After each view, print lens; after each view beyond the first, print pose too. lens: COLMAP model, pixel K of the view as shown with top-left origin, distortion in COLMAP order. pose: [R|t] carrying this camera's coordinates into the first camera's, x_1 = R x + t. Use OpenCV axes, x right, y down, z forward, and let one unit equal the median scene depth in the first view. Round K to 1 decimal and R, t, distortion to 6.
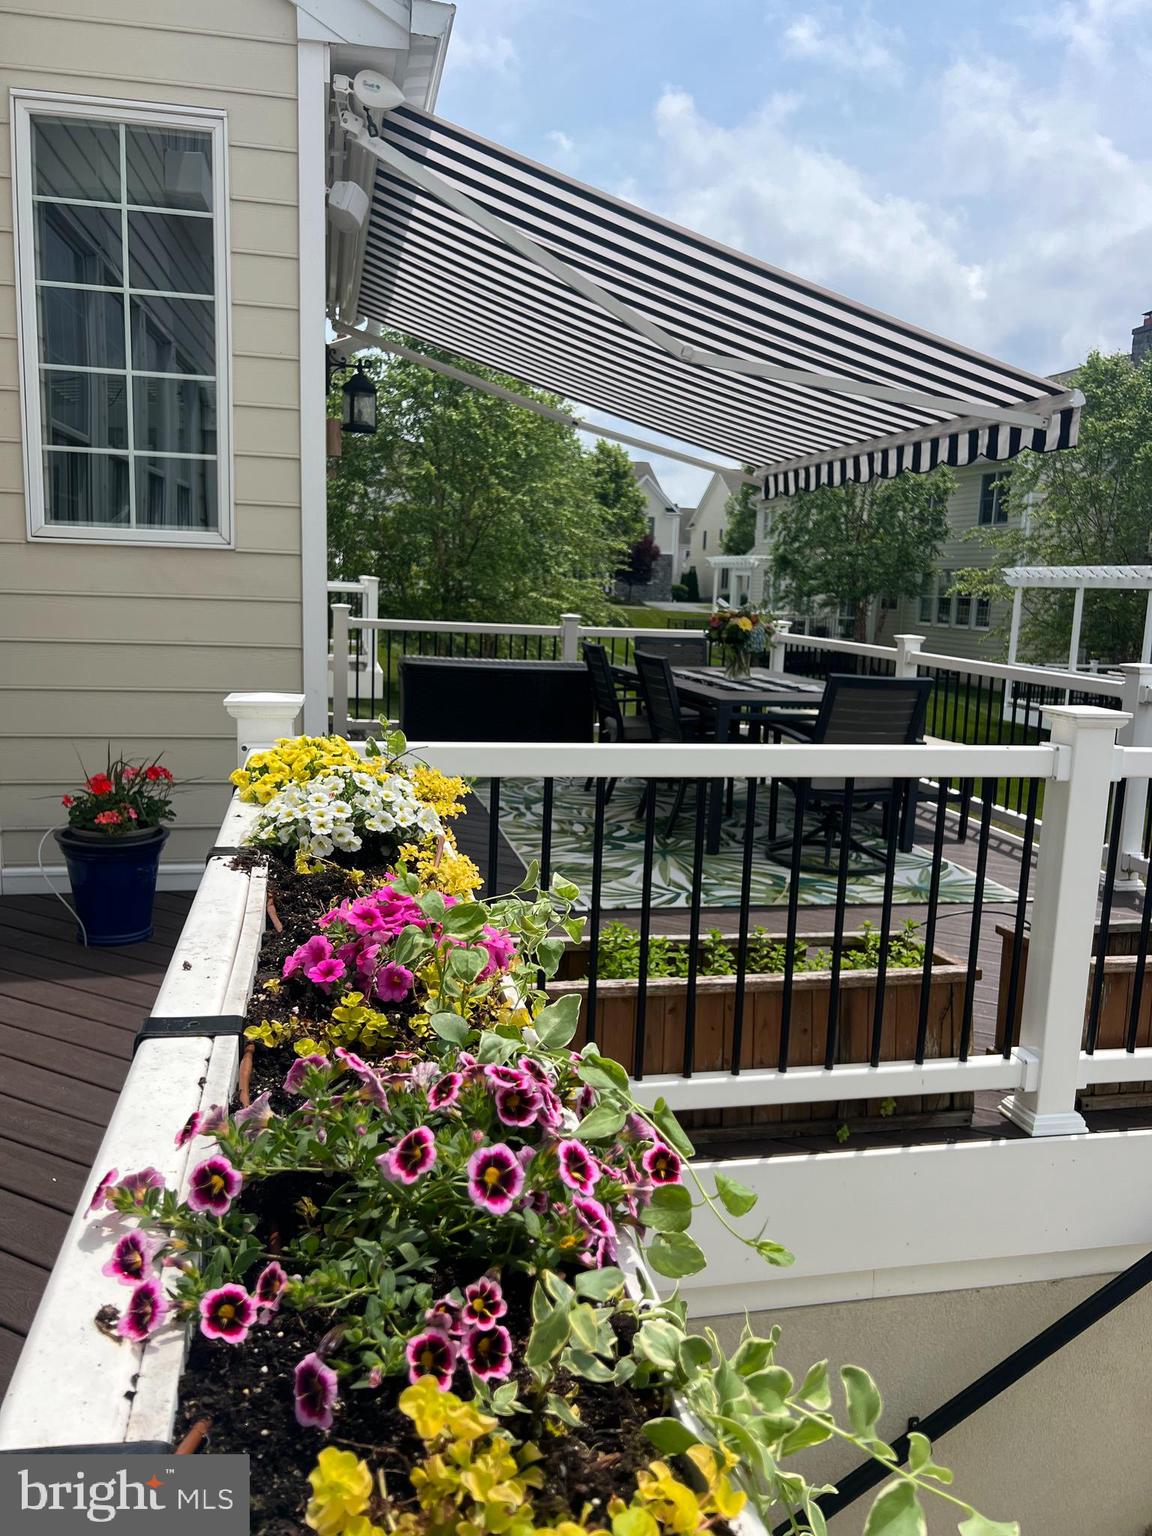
lens RADIAL K [[1140.9, 0, 576.0], [0, 1140.9, 768.0], [0, 0, 1]] dist [0.003057, -0.001806]
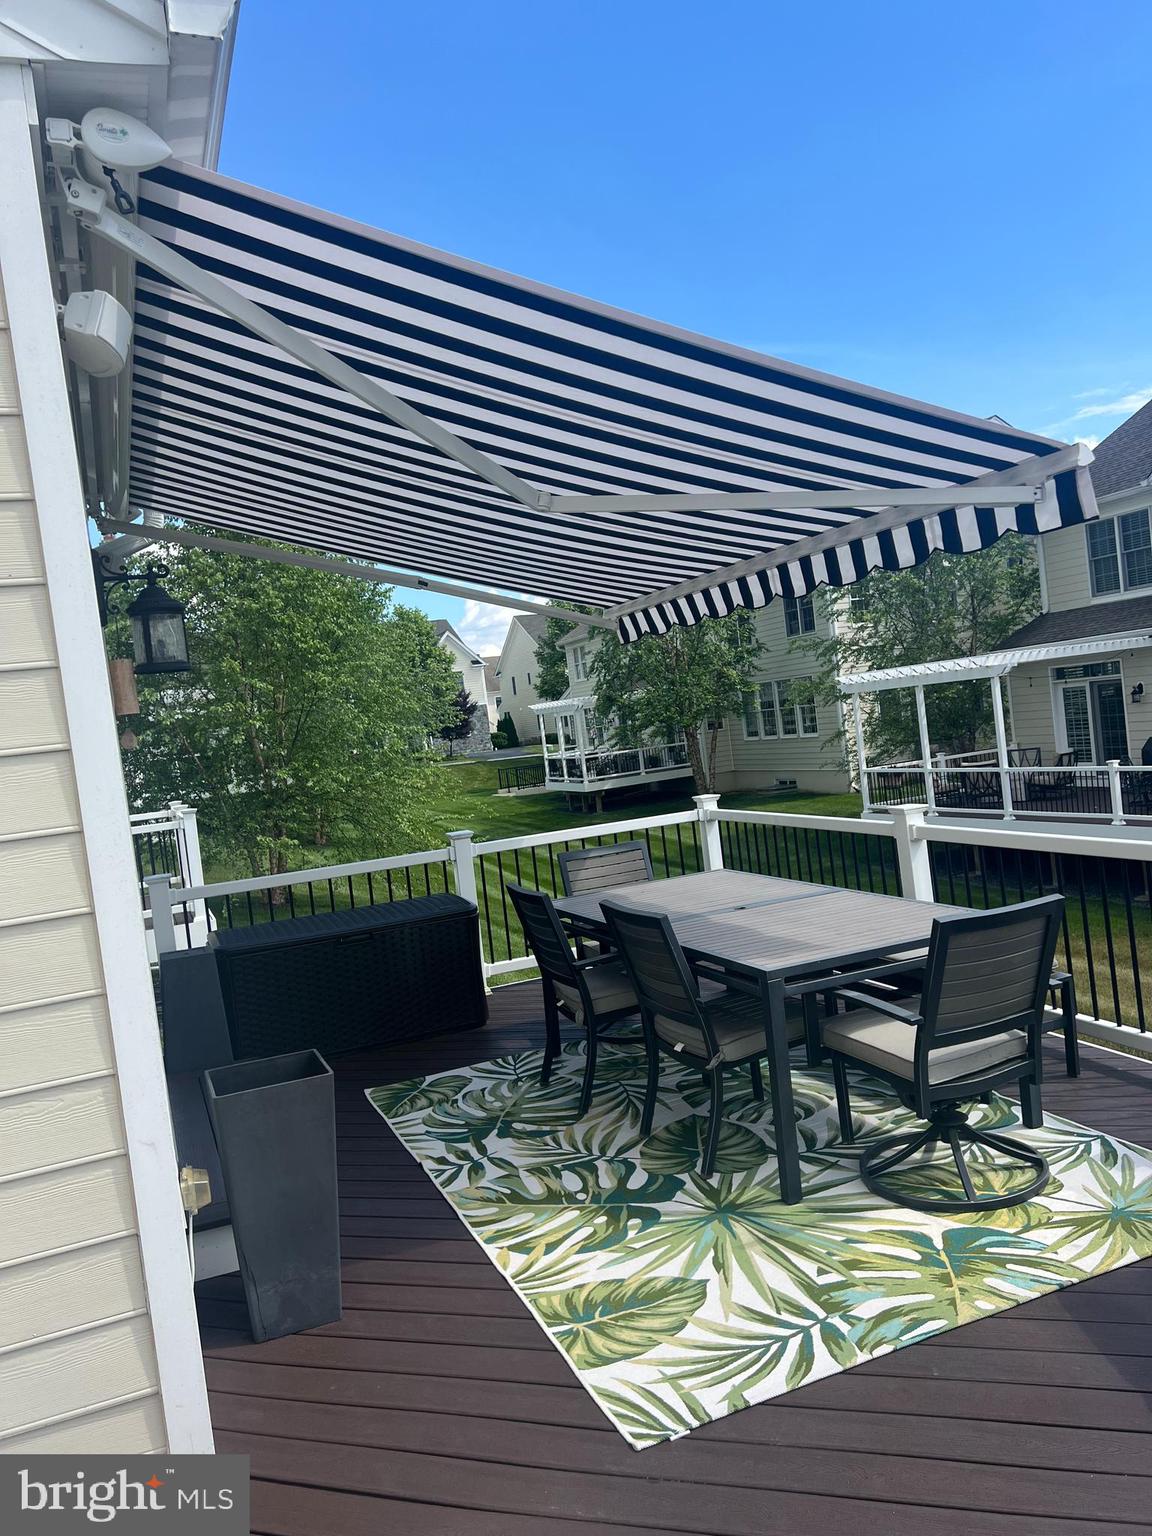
lens RADIAL K [[1140.9, 0, 576.0], [0, 1140.9, 768.0], [0, 0, 1]] dist [0.003057, -0.001806]
pose [[0.974463, -0.157613, 0.159937, -0.036086], [0.176527, 0.977922, -0.111830, -0.061975], [-0.138780, 0.137208, 0.980772, 0.168110]]
